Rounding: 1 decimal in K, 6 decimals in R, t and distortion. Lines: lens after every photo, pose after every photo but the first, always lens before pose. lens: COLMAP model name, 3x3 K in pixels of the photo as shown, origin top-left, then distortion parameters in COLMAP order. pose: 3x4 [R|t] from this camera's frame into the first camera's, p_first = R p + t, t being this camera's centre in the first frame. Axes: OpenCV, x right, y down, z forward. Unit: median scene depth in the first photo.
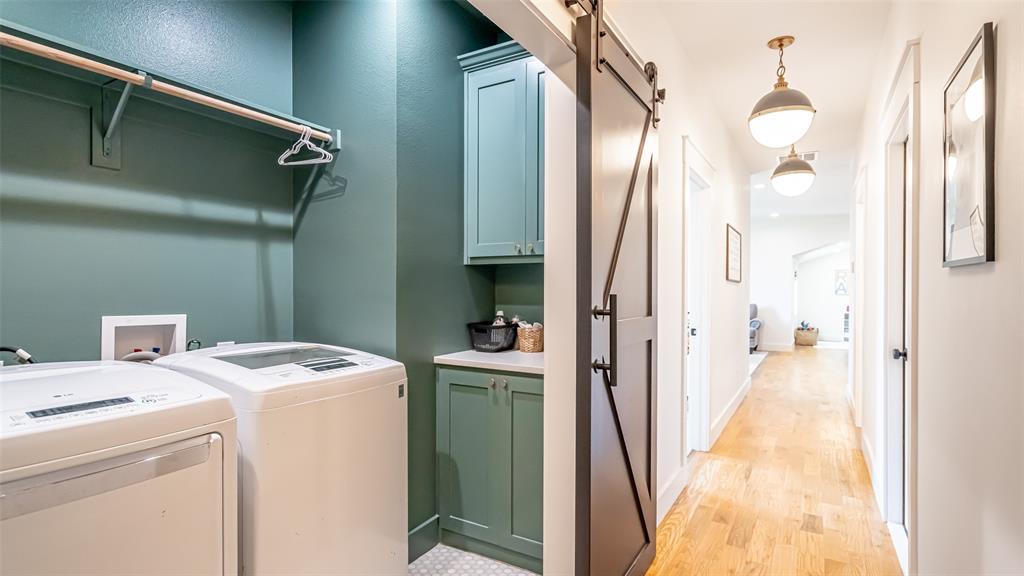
lens RADIAL K [[505.4, 0, 512.0], [0, 505.4, 289.4], [0, 0, 1]] dist [0.000550, -0.000025]
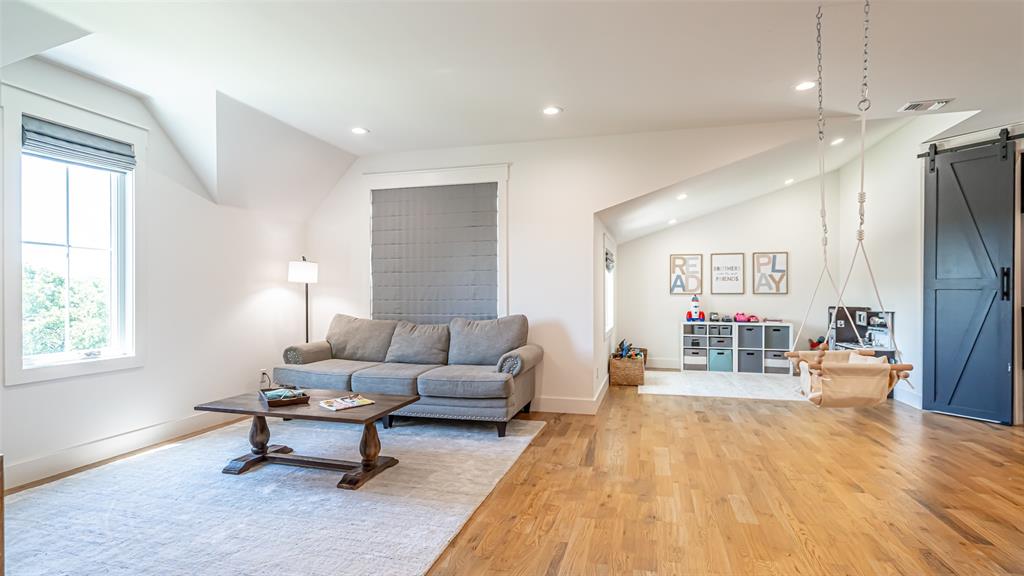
lens RADIAL K [[505.4, 0, 511.6], [0, 505.4, 290.6], [0, 0, 1]] dist [0.000550, -0.000025]
pose [[0.959719, -0.001787, 0.280957, 0.295029], [0.002274, 0.999996, -0.001410, 0.006585], [-0.280953, 0.001992, 0.959719, 0.486478]]
